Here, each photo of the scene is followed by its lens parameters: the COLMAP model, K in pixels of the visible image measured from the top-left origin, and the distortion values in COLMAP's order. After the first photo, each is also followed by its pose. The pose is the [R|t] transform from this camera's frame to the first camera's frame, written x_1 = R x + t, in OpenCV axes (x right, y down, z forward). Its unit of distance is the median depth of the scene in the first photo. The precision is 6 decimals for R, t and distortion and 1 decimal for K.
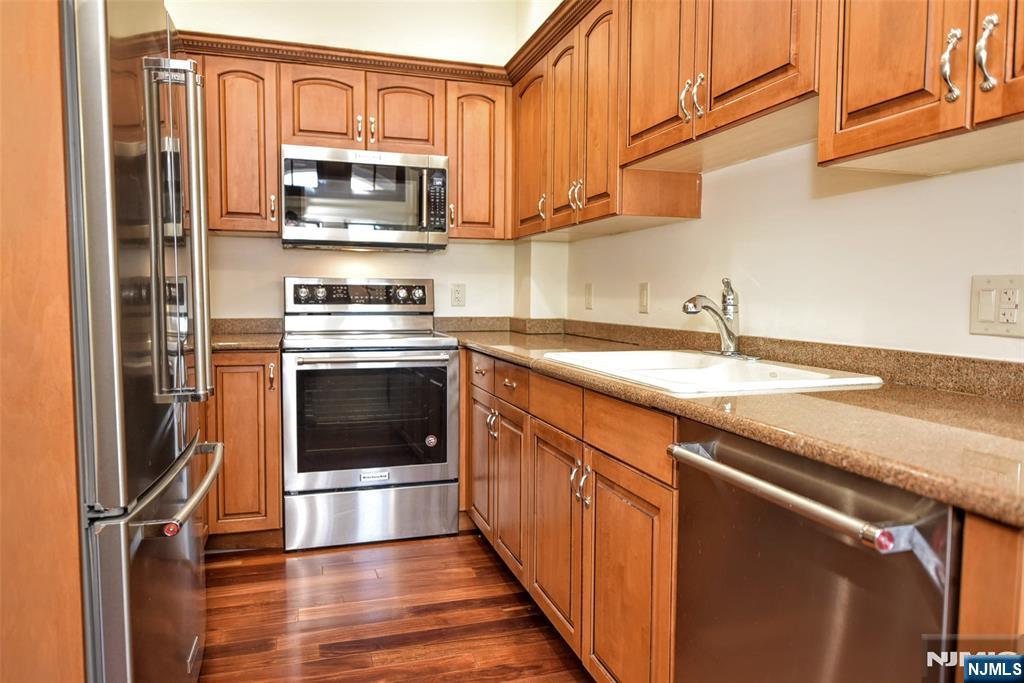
lens RADIAL K [[685.8, 0, 511.6], [0, 685.8, 340.4], [0, 0, 1]] dist [-0.002827, 0.002681]
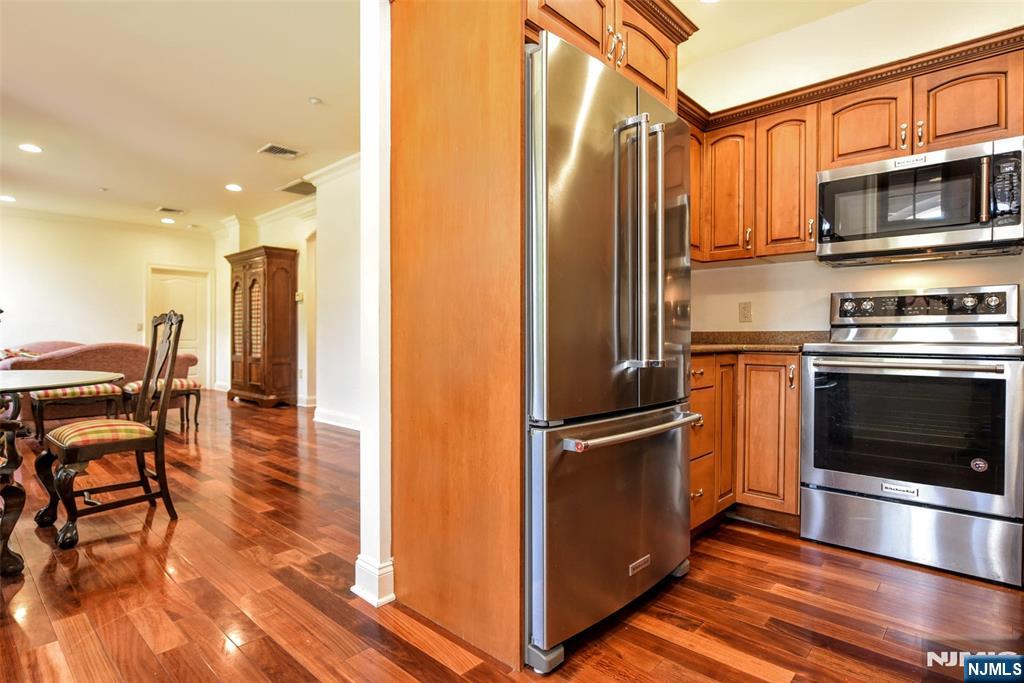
lens RADIAL K [[531.8, 0, 510.9], [0, 531.8, 343.2], [0, 0, 1]] dist [-0.006791, -0.003480]
pose [[0.493923, 0.000265, -0.869506, 0.168443], [-0.058307, 0.997759, -0.032817, 0.050213], [0.867548, 0.066907, 0.492832, 0.153472]]
